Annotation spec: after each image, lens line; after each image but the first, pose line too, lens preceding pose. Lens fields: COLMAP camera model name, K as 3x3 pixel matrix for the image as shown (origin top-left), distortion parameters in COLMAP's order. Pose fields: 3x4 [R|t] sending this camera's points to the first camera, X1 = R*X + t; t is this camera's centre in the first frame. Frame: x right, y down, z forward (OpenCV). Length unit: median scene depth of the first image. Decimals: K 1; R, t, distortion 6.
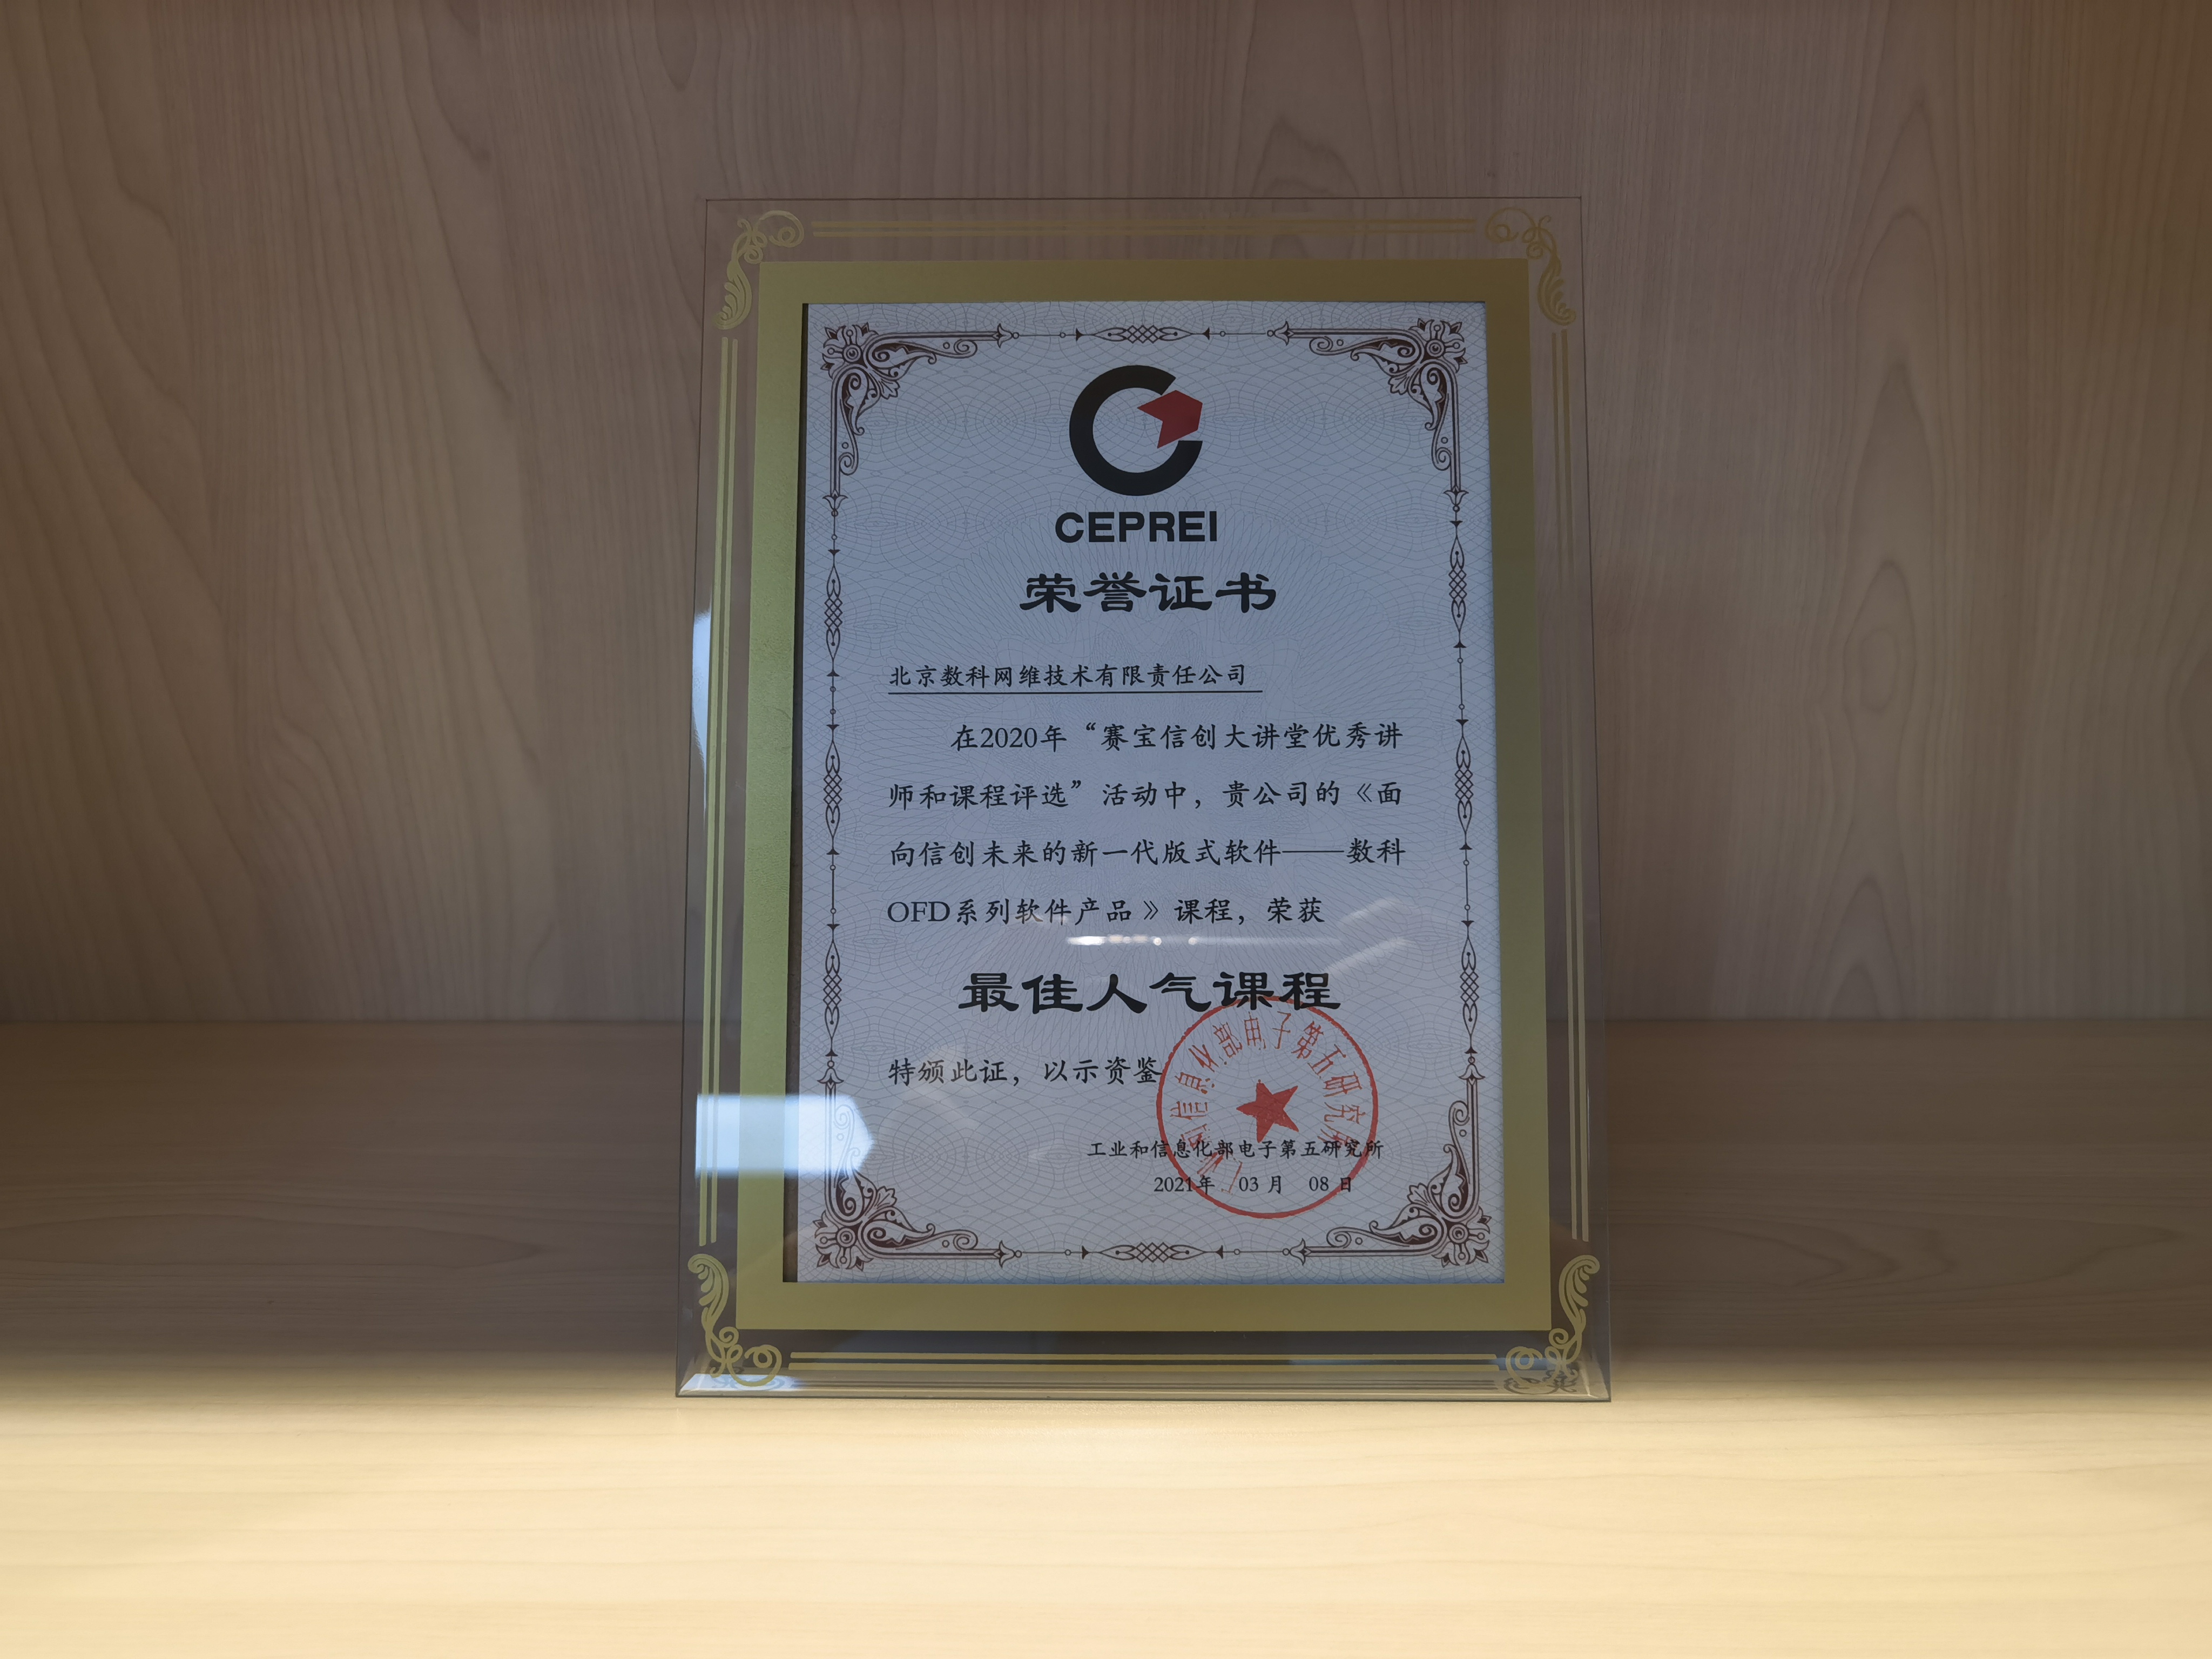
lens RADIAL K [[1756.3, 0, 1100.0], [0, 1756.3, 824.8], [0, 0, 1]] dist [0.008904, -0.035459]
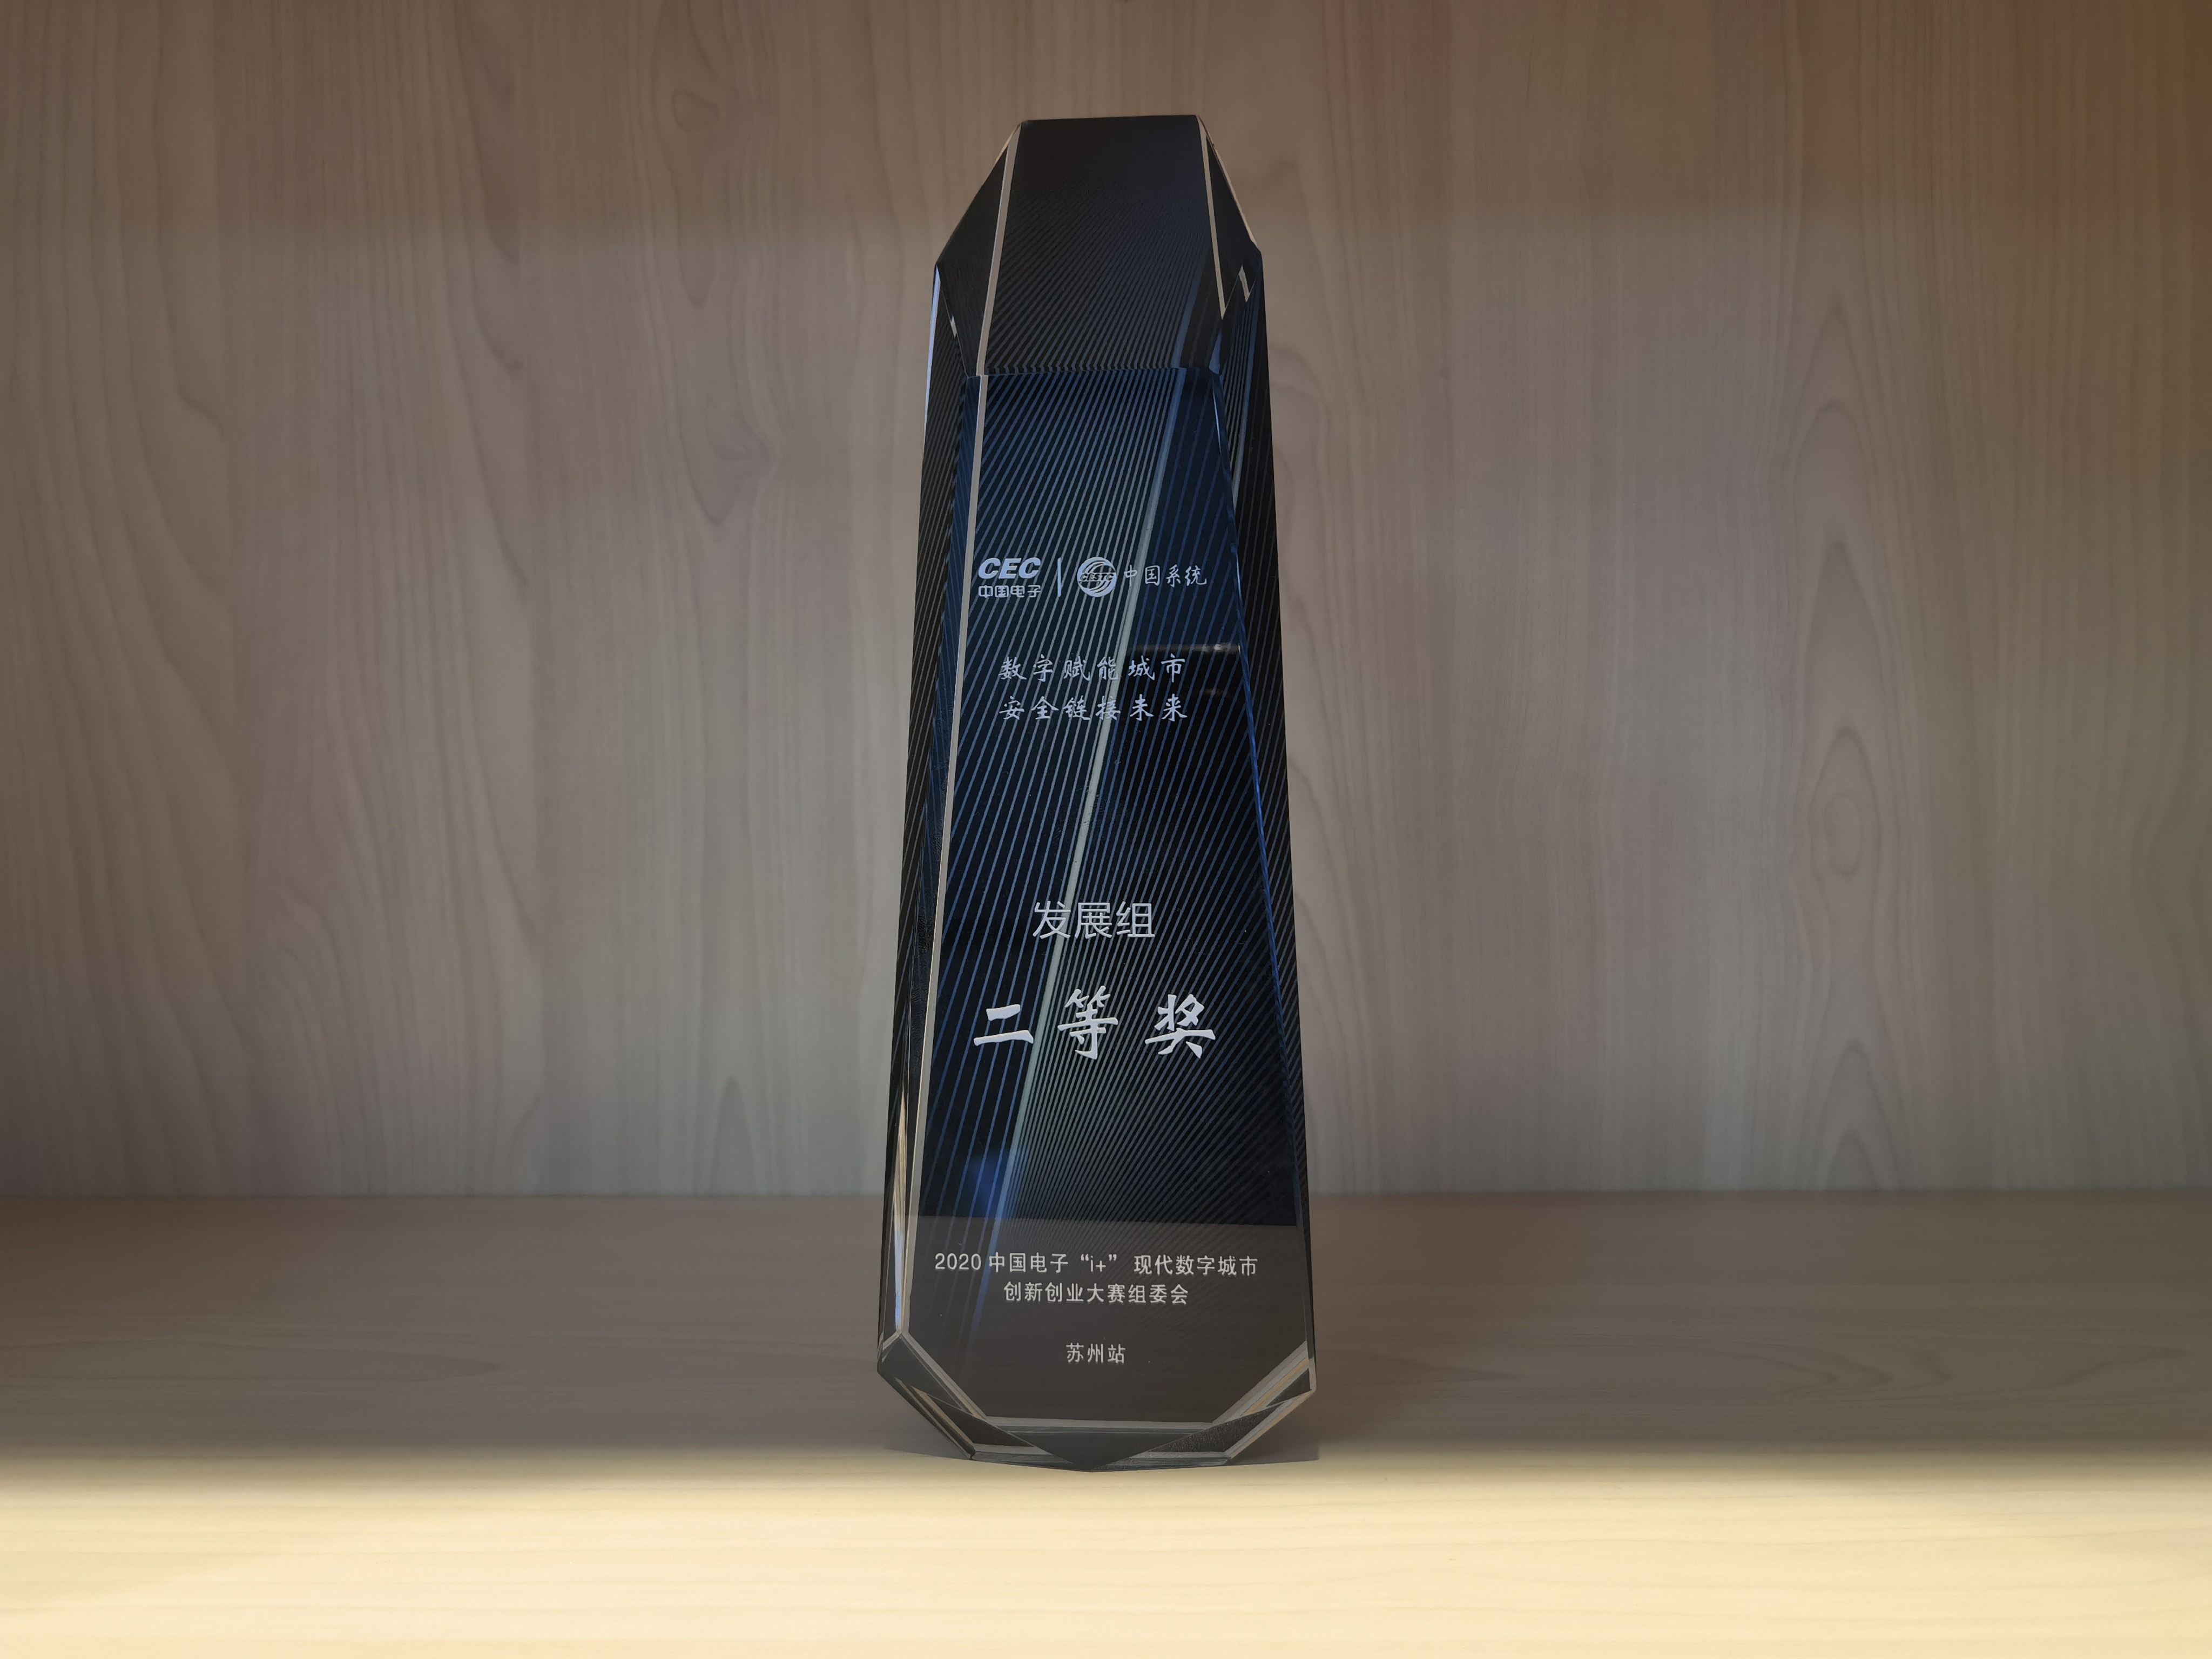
lens RADIAL K [[1756.3, 0, 1106.0], [0, 1756.3, 824.7], [0, 0, 1]] dist [0.008904, -0.035459]
pose [[0.999922, -0.004353, -0.011696, 0.025839], [0.002046, 0.981682, -0.190514, 0.103244], [0.012311, 0.190475, 0.981615, -0.011334]]
